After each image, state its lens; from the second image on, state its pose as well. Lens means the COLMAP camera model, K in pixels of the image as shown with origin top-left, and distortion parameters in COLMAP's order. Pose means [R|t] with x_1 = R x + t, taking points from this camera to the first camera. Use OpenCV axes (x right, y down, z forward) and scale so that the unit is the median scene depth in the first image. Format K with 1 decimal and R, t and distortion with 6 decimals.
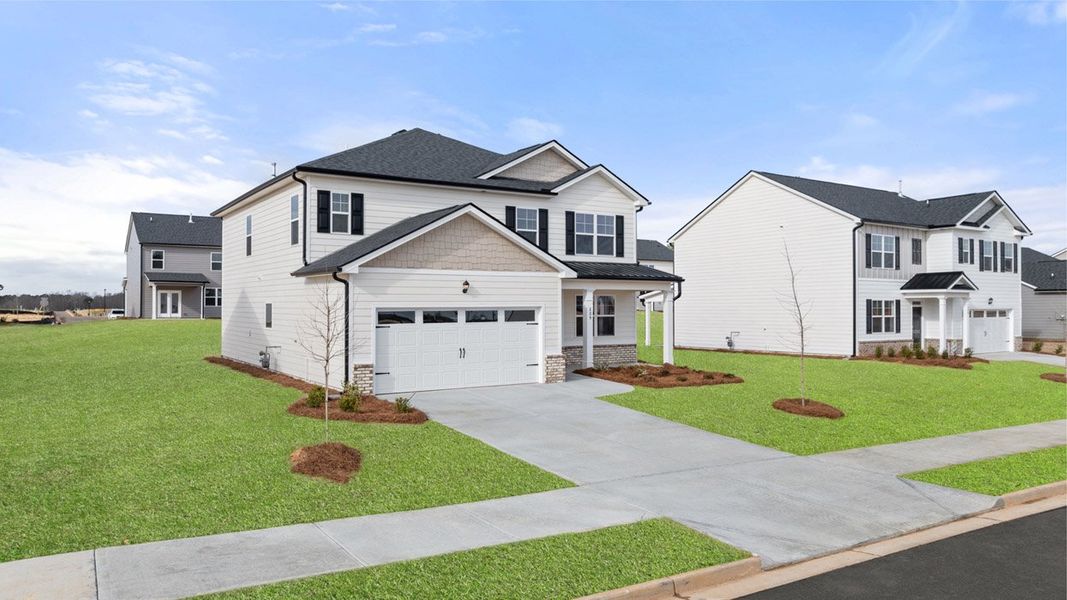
lens RADIAL K [[760.1, 0, 533.0], [0, 760.1, 306.5], [0, 0, 1]] dist [-0.007517, -0.001319]
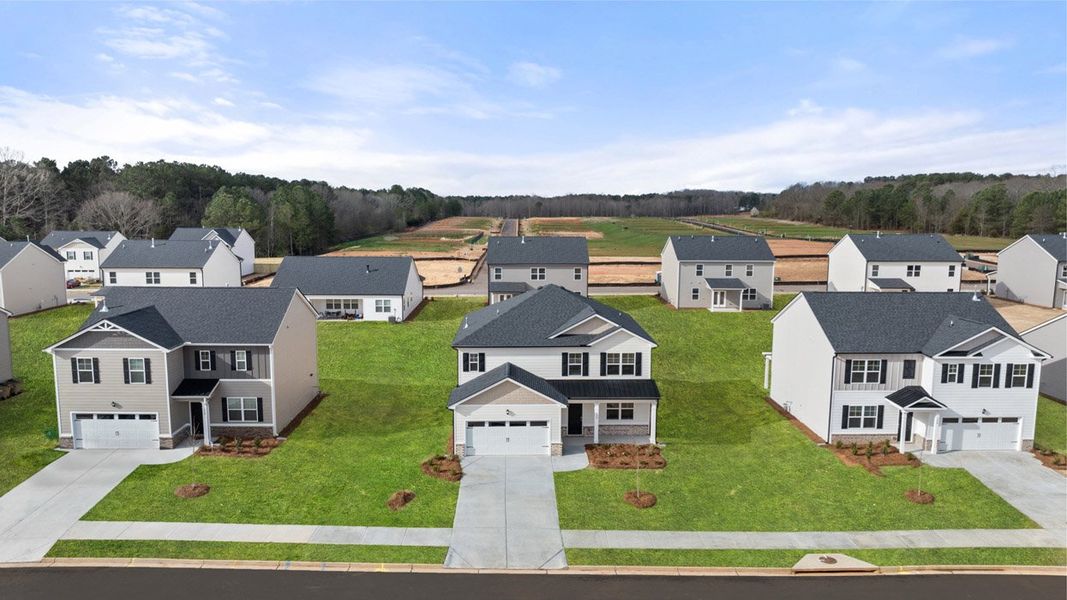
lens RADIAL K [[760.1, 0, 523.6], [0, 760.1, 295.4], [0, 0, 1]] dist [-0.007517, -0.001319]
pose [[0.842934, 0.070719, -0.533348, 0.851668], [0.000780, 0.991162, 0.132656, -0.504392], [0.538016, -0.112236, 0.835429, -0.607912]]
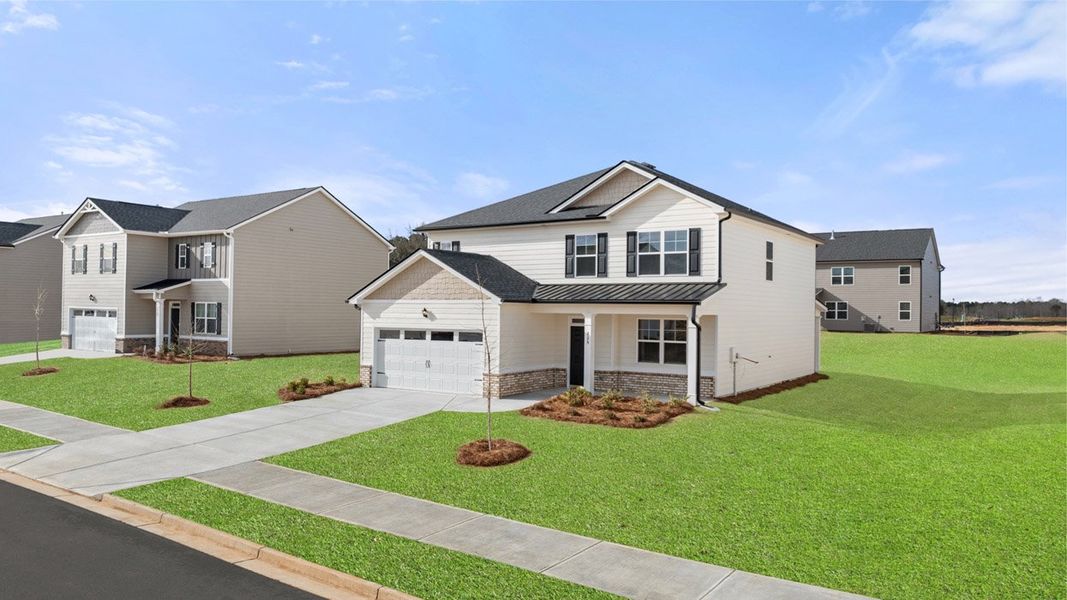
lens RADIAL K [[760.1, 0, 531.4], [0, 760.1, 304.7], [0, 0, 1]] dist [-0.007517, -0.001319]
pose [[0.382166, -0.000360, -0.924094, 0.897923], [-0.009437, 0.999946, -0.004293, -0.027238], [0.924046, 0.010361, 0.382142, 0.516041]]
